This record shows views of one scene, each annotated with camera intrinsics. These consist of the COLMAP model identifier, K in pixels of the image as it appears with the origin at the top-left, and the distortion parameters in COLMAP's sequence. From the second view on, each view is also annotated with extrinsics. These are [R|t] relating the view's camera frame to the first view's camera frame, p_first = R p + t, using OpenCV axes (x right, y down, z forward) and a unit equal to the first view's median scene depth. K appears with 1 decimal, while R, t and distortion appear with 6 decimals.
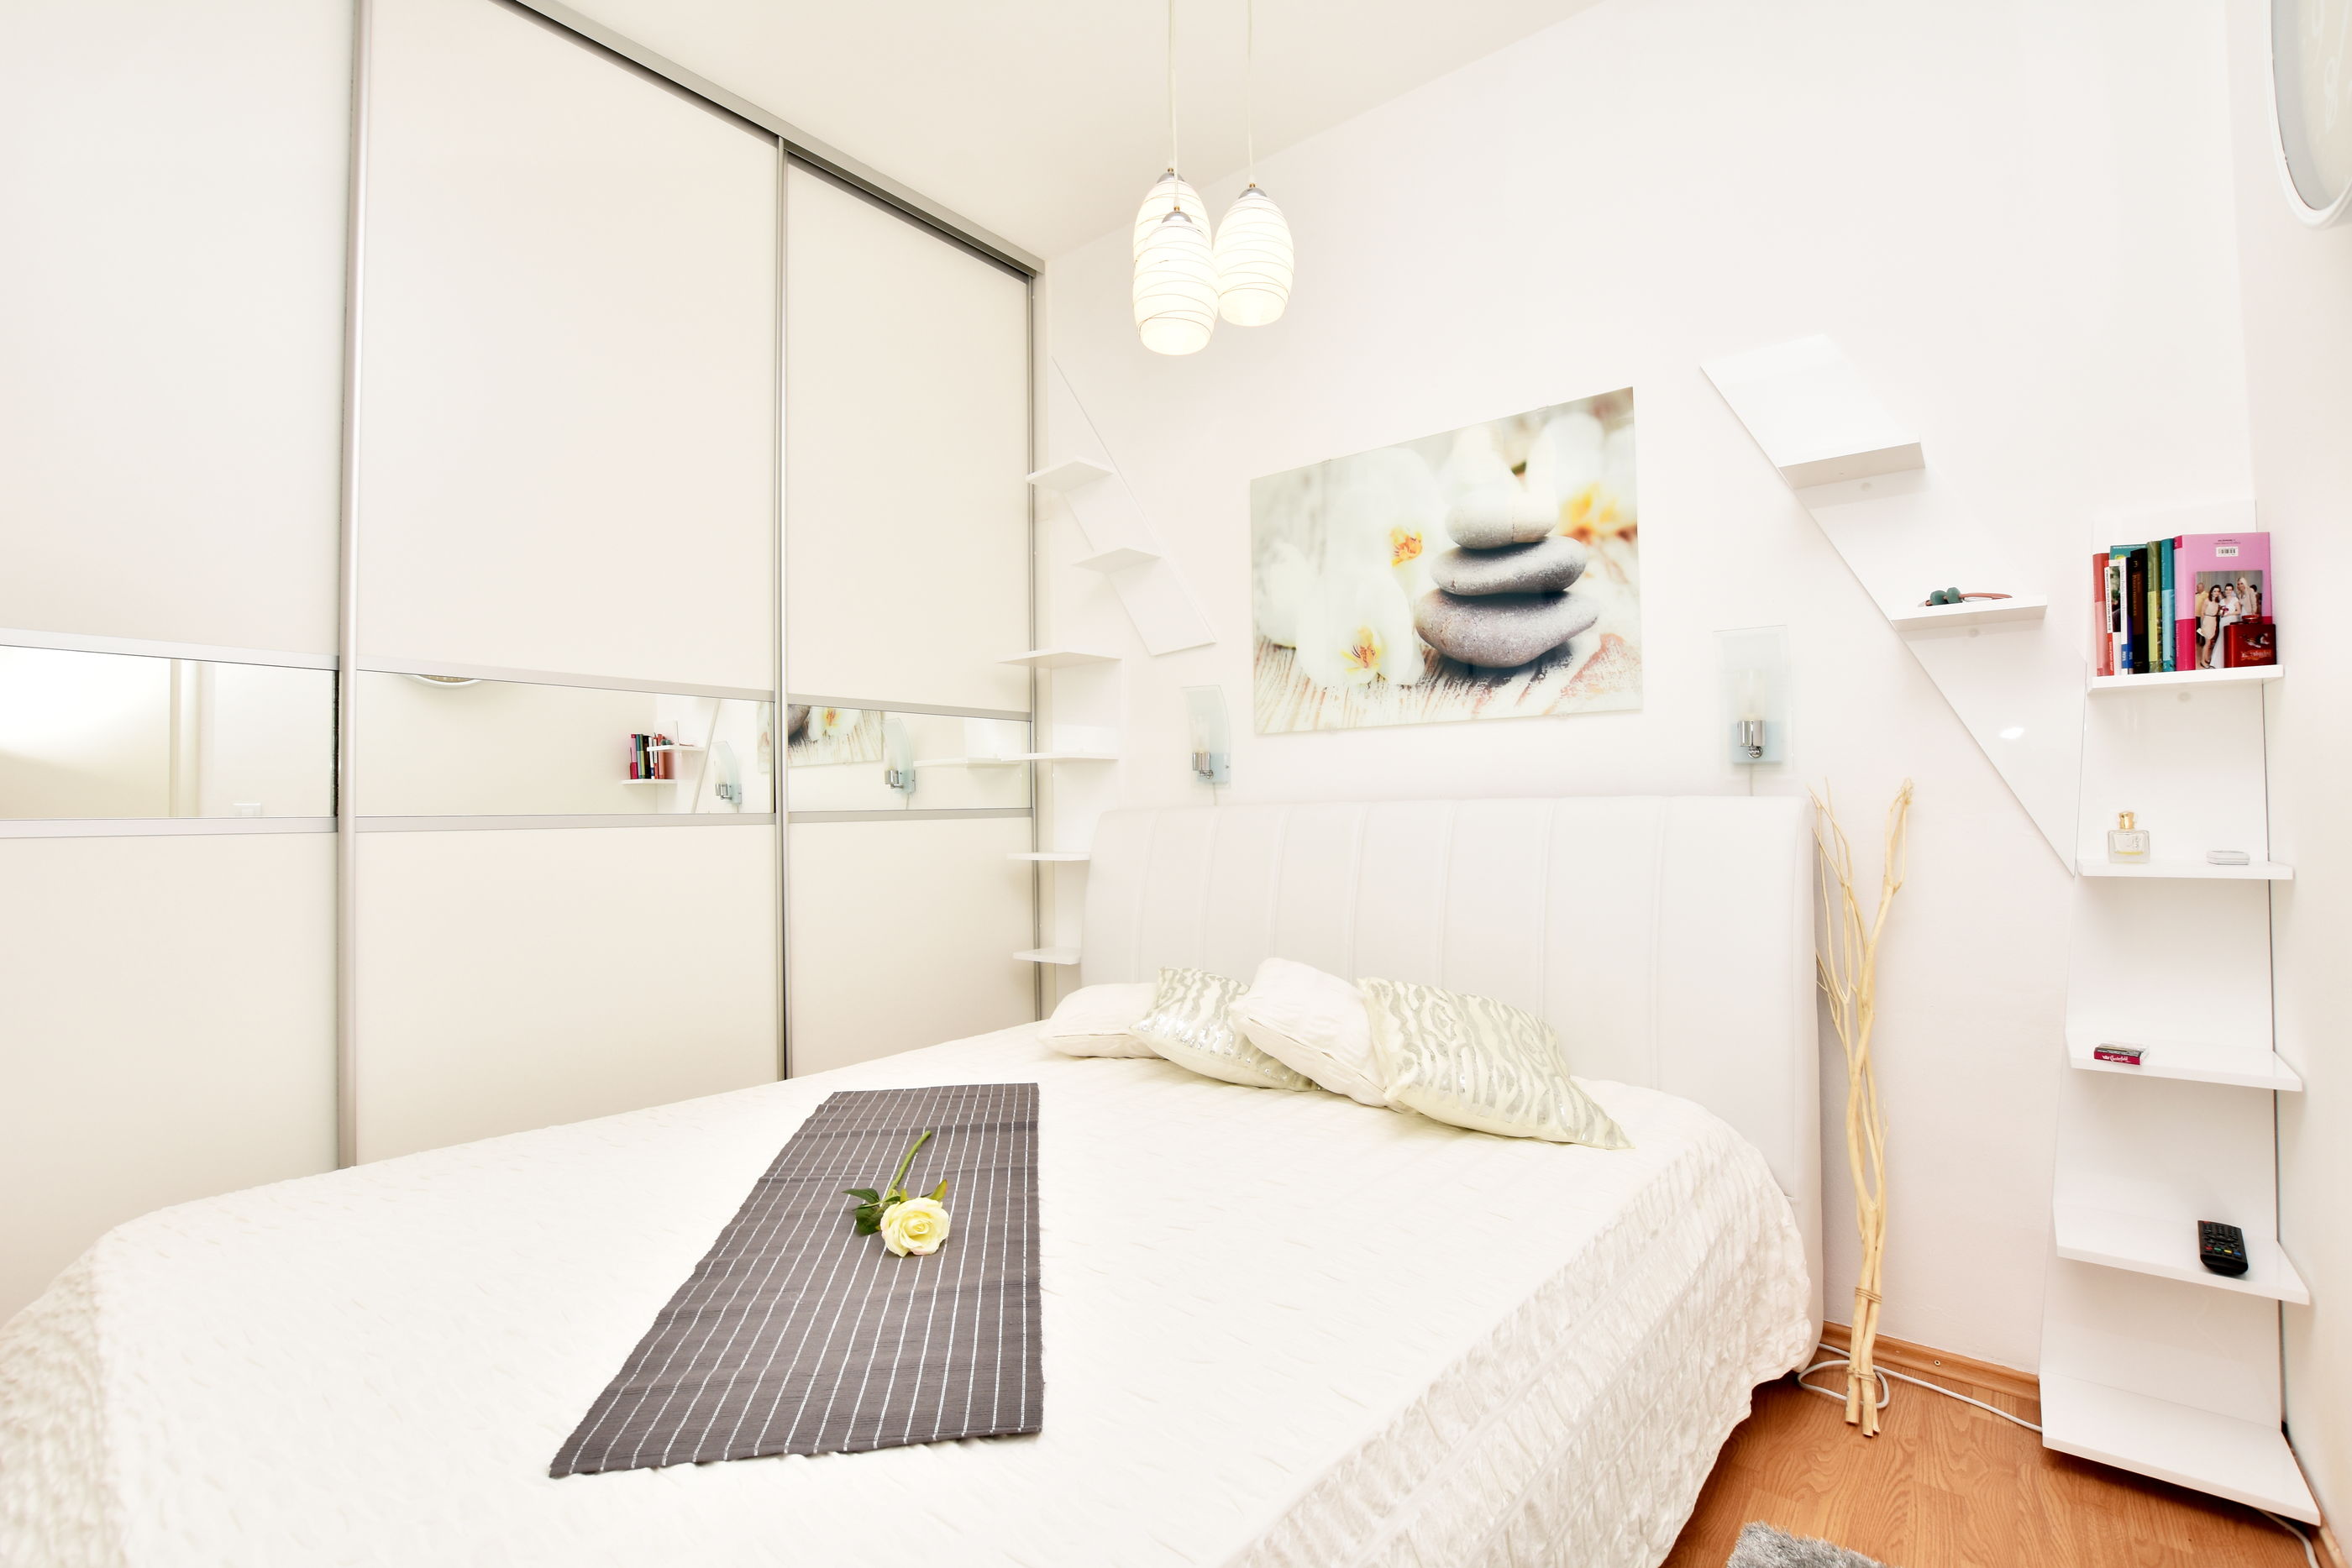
lens RADIAL K [[1047.6, 0, 1170.4], [0, 1047.6, 784.9], [0, 0, 1]] dist [-0.027157, 0.000474]
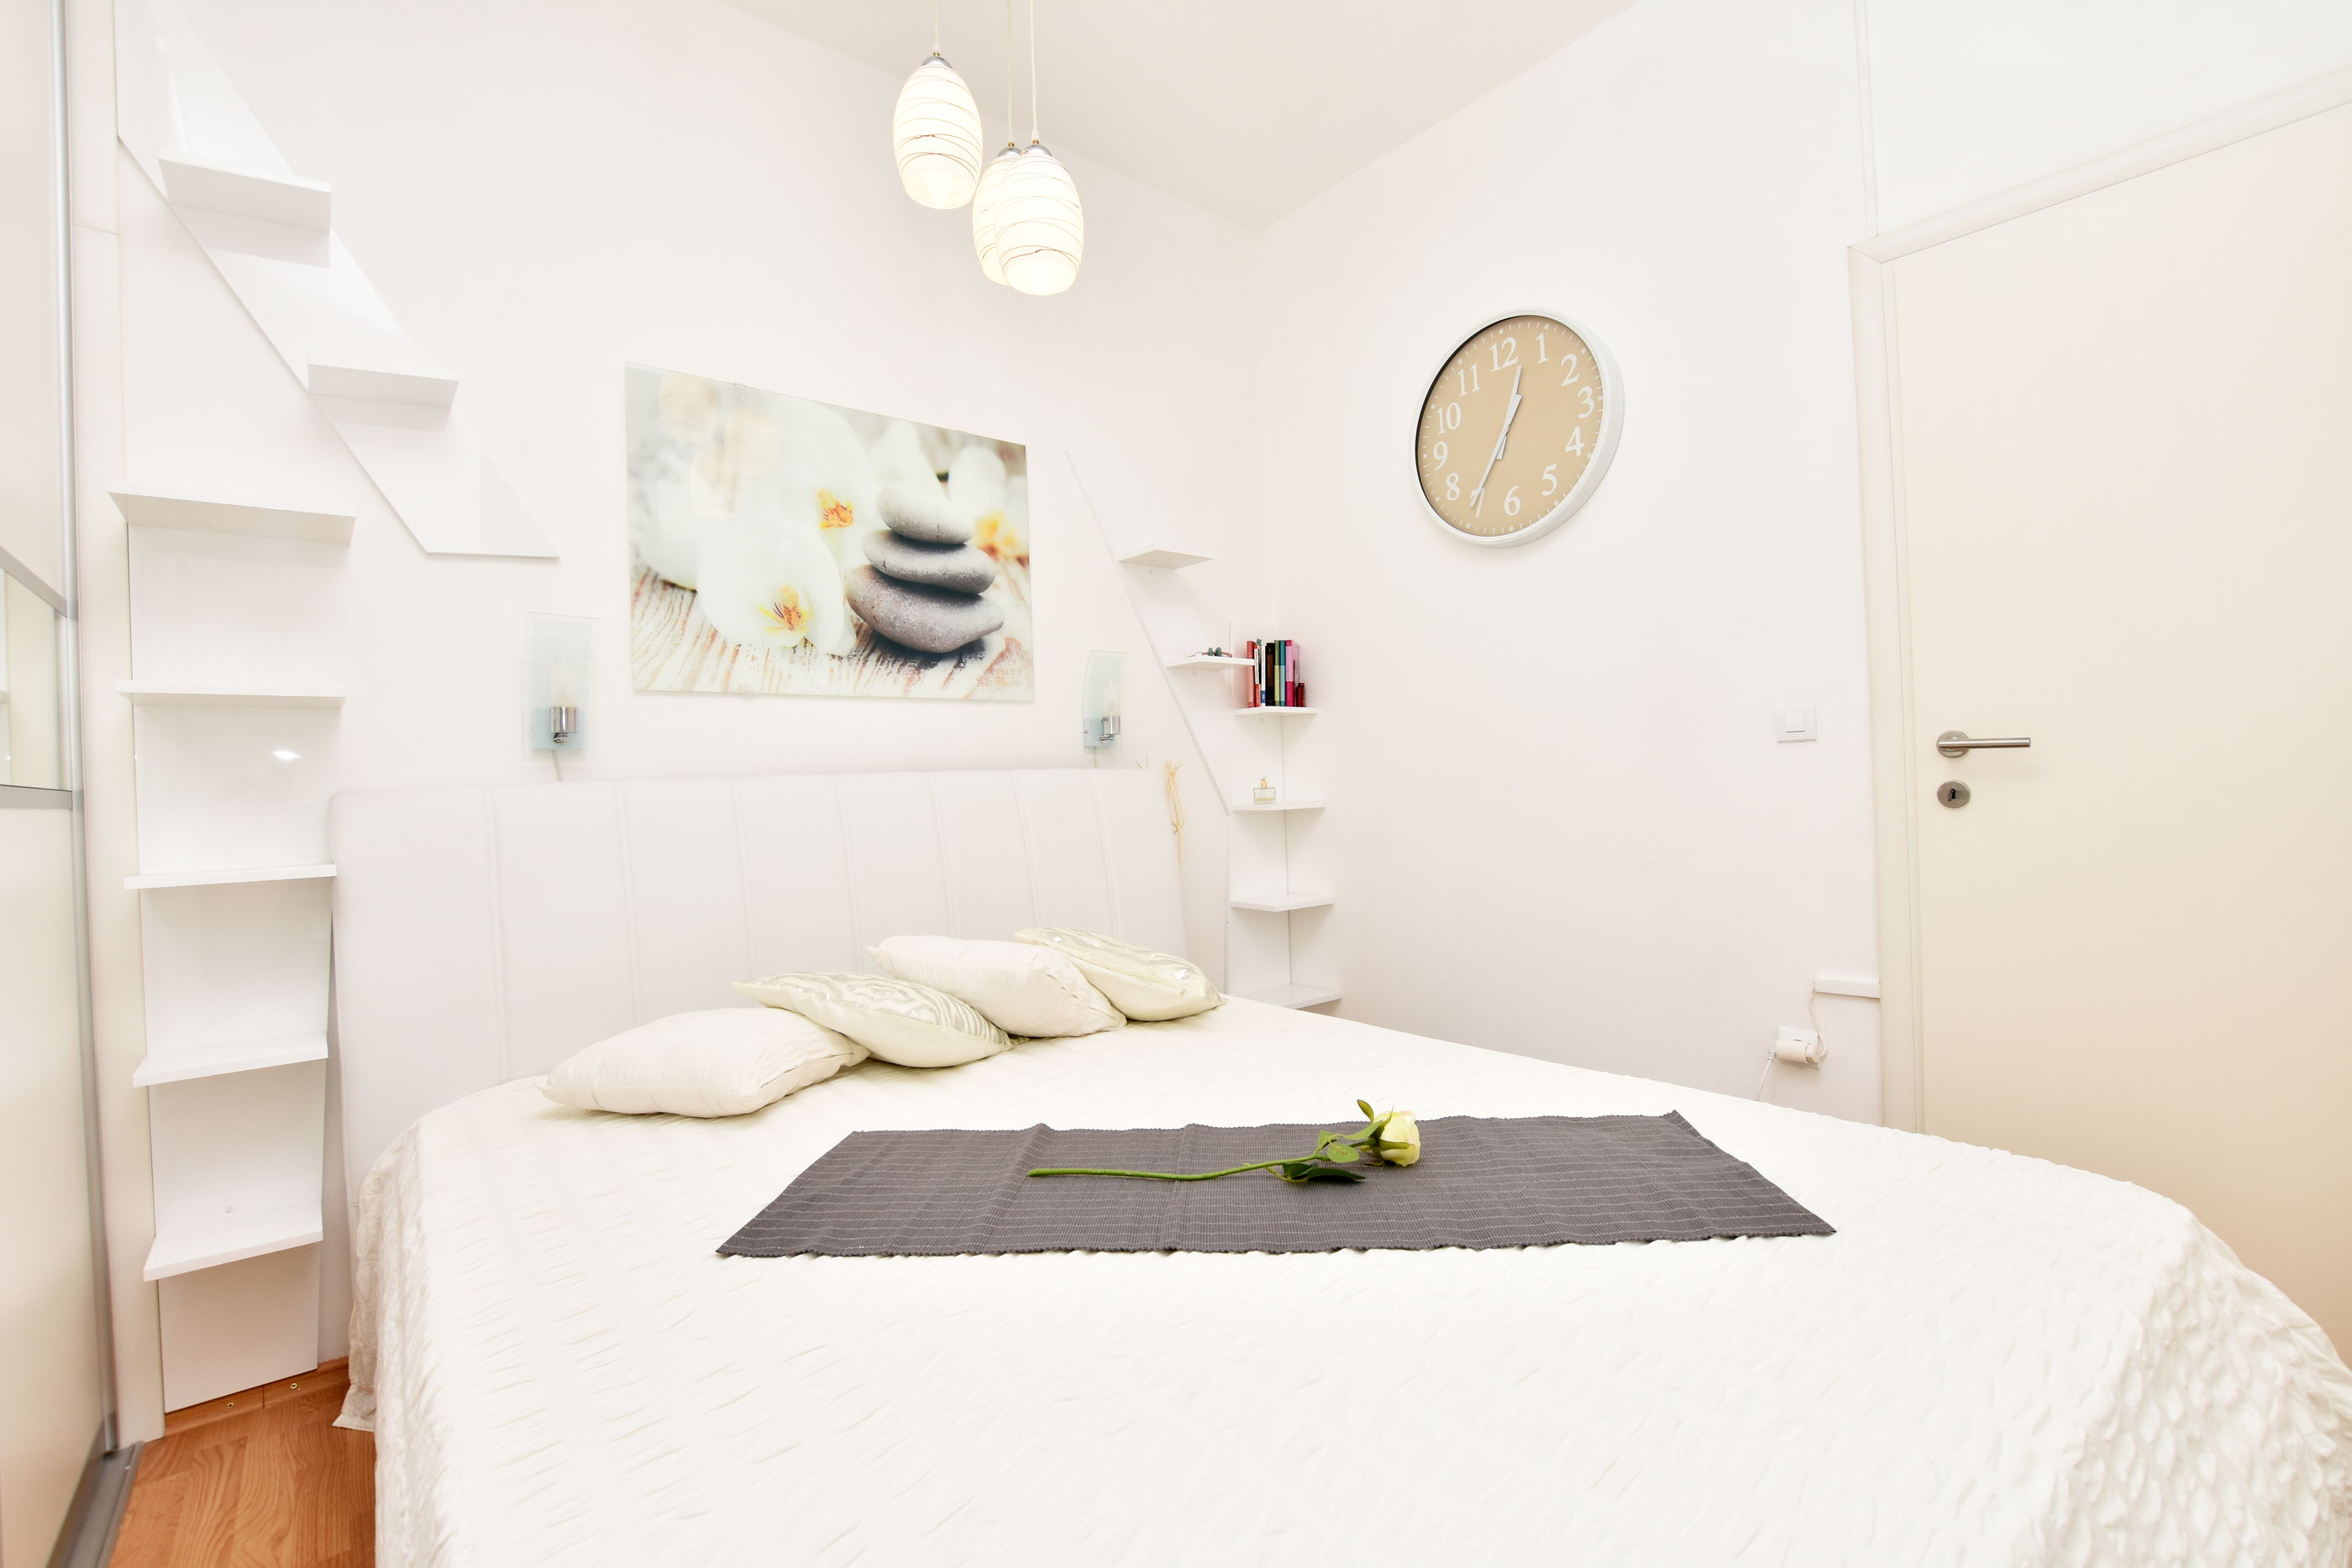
lens RADIAL K [[1047.6, 0, 1170.4], [0, 1047.6, 784.9], [0, 0, 1]] dist [-0.027157, 0.000474]
pose [[0.182202, -0.003856, 0.983254, -0.704615], [0.000915, 0.999993, 0.003752, 0.022793], [-0.983261, 0.000216, 0.182204, 0.541515]]
